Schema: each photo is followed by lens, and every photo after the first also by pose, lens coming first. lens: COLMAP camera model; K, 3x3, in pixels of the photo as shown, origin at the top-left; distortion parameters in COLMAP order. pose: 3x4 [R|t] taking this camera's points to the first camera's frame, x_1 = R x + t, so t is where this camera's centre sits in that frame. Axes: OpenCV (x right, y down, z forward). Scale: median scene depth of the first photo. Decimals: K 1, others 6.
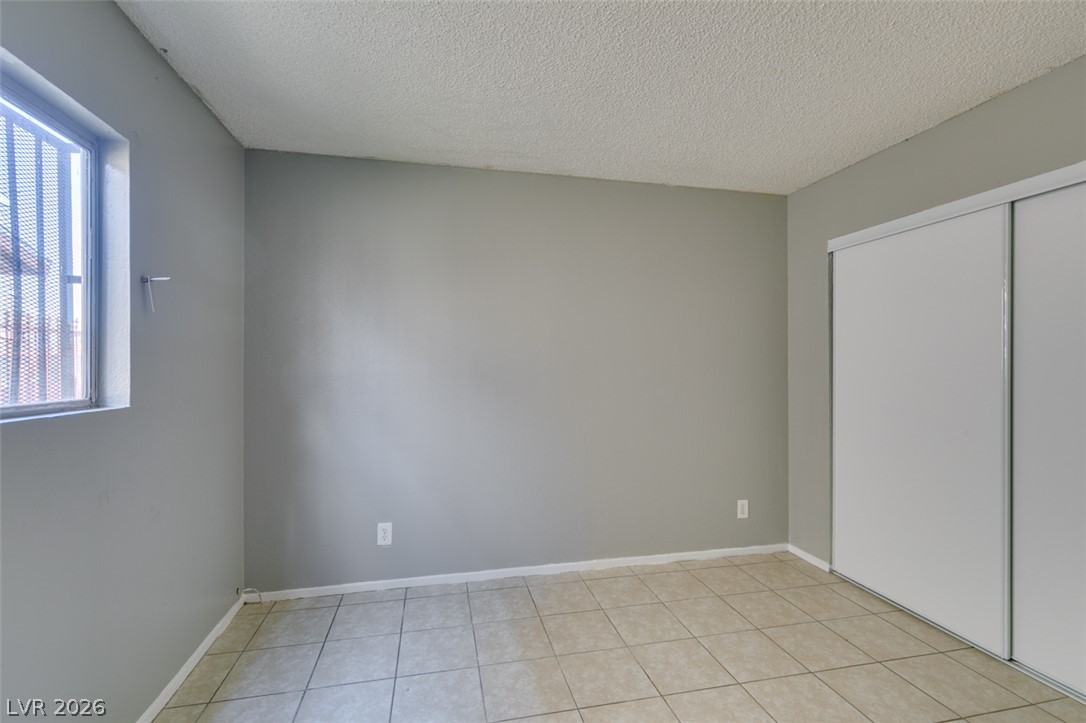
lens RADIAL K [[483.4, 0, 541.6], [0, 483.4, 365.0], [0, 0, 1]] dist [0.005123, -0.001205]
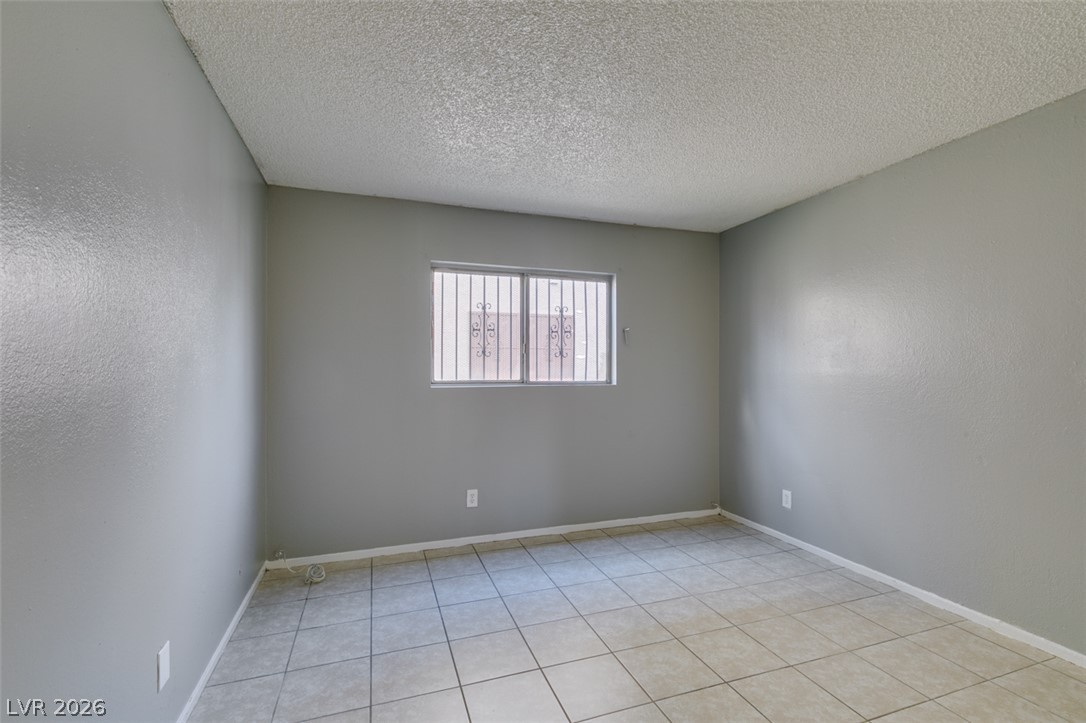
lens RADIAL K [[483.4, 0, 541.6], [0, 483.4, 365.0], [0, 0, 1]] dist [0.005123, -0.001205]
pose [[0.115227, -0.007199, -0.993313, 0.926305], [0.000801, 0.999974, -0.007154, 0.004793], [0.993339, 0.000029, 0.115230, 0.223728]]
